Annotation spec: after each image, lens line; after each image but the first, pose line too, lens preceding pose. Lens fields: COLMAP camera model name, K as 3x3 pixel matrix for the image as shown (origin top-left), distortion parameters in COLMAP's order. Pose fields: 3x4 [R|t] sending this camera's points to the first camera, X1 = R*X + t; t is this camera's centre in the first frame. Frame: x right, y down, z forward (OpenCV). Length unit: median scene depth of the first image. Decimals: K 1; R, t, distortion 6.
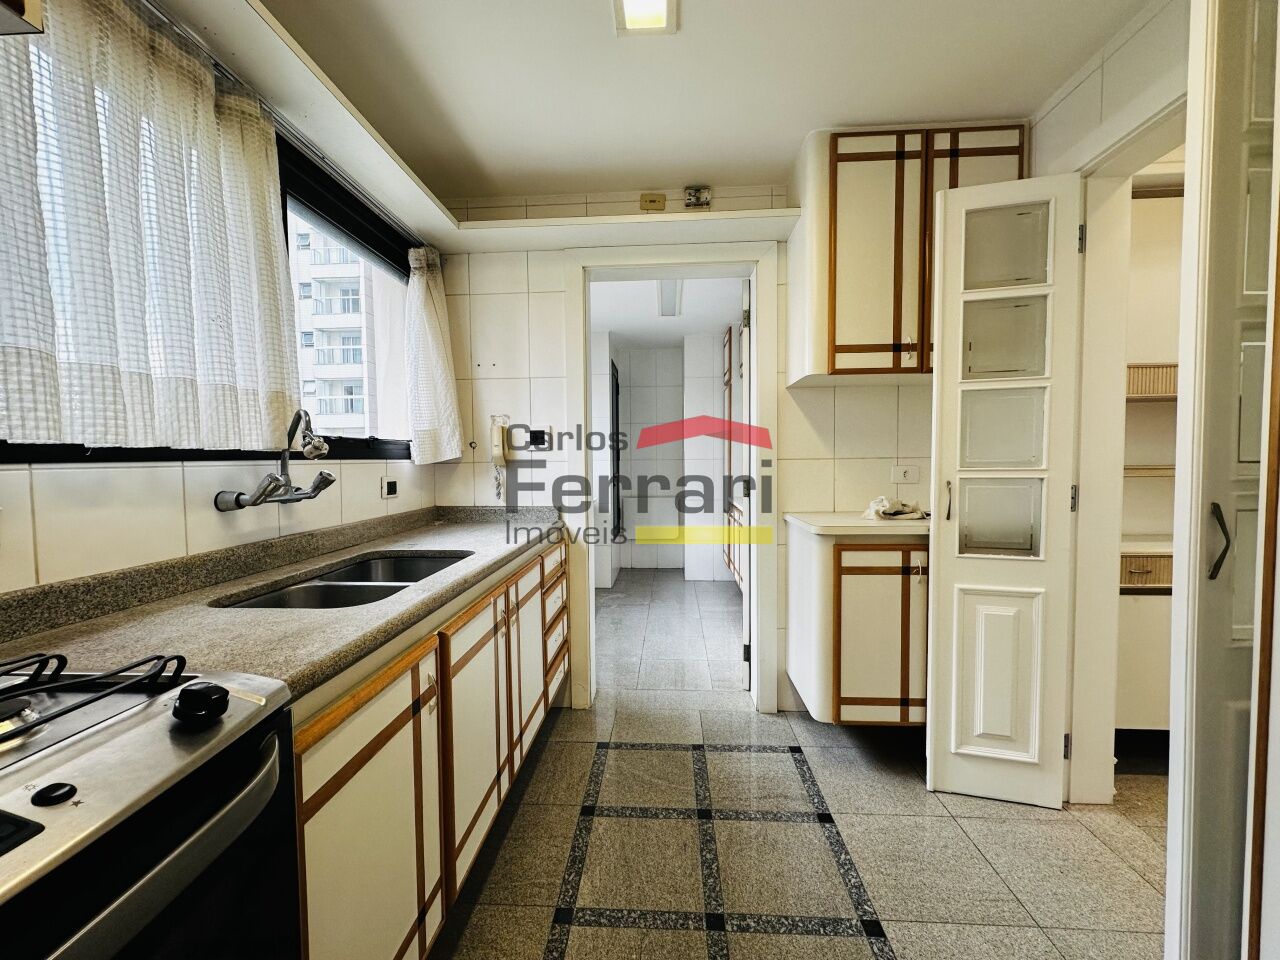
lens RADIAL K [[505.2, 0, 638.4], [0, 505.2, 484.3], [0, 0, 1]] dist [-0.003389, 0.000185]
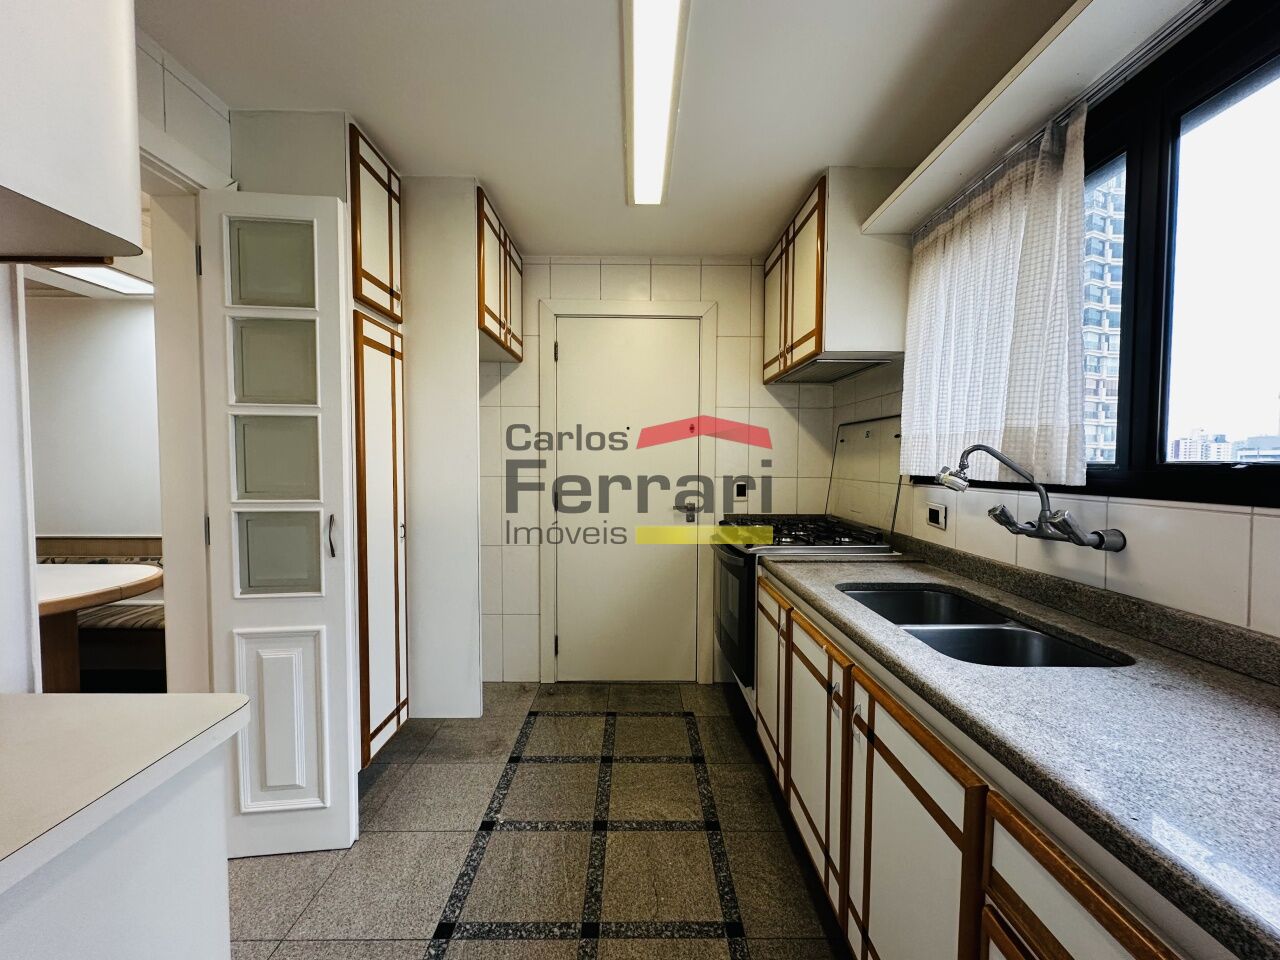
lens RADIAL K [[505.2, 0, 638.7], [0, 505.2, 483.4], [0, 0, 1]] dist [-0.003389, 0.000185]
pose [[-0.997834, 0.009745, -0.065059, 0.108878], [0.003647, 0.995640, 0.093205, -0.162847], [0.065683, 0.092765, -0.993519, 1.936496]]
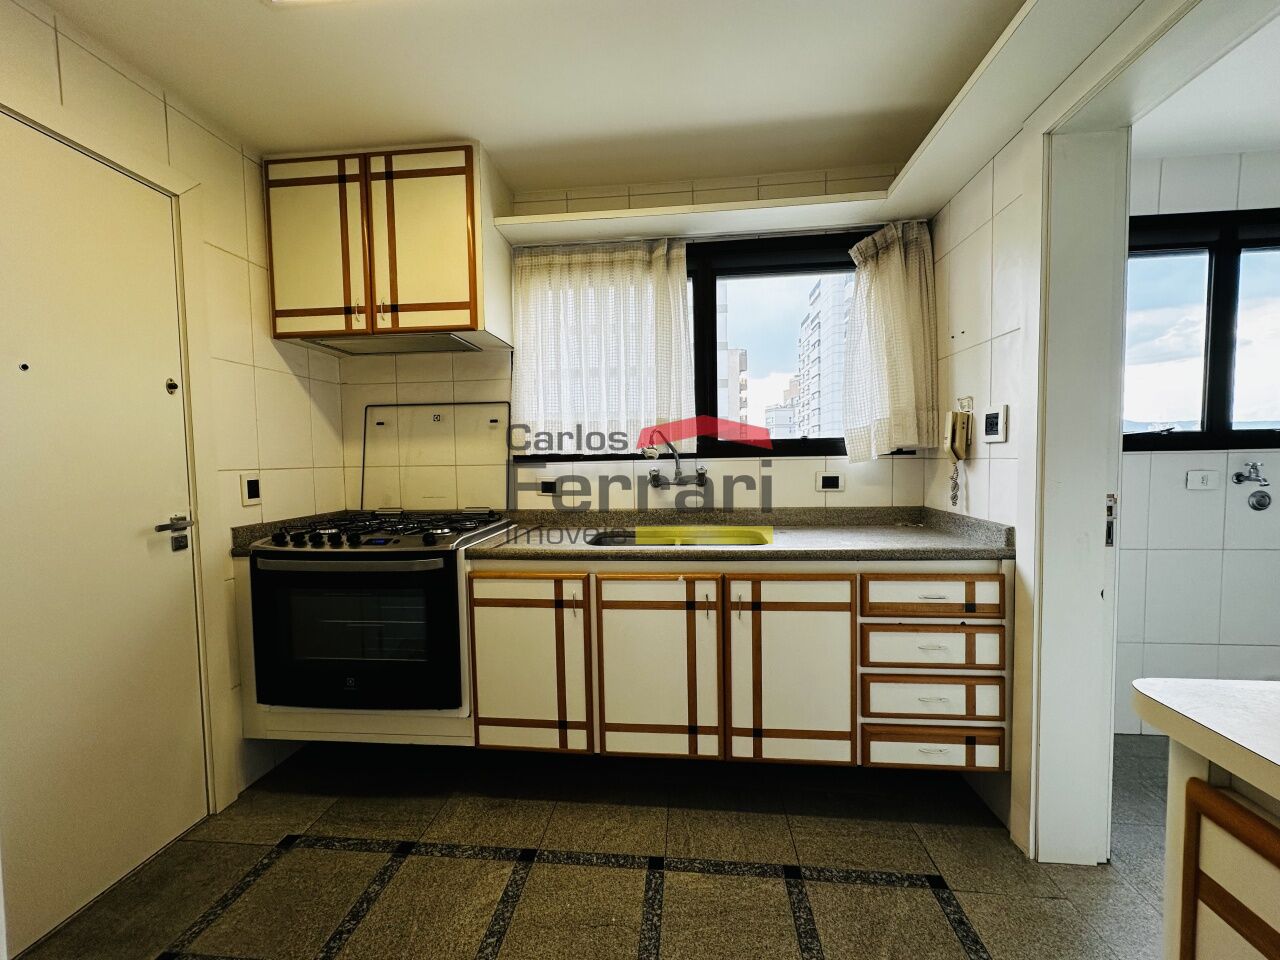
lens RADIAL K [[505.2, 0, 640.3], [0, 505.2, 483.4], [0, 0, 1]] dist [-0.003389, 0.000185]
pose [[-0.039040, 0.068204, -0.996907, 0.934778], [-0.031296, 0.997095, 0.069442, -0.082149], [0.998747, 0.033910, -0.036792, 0.975520]]
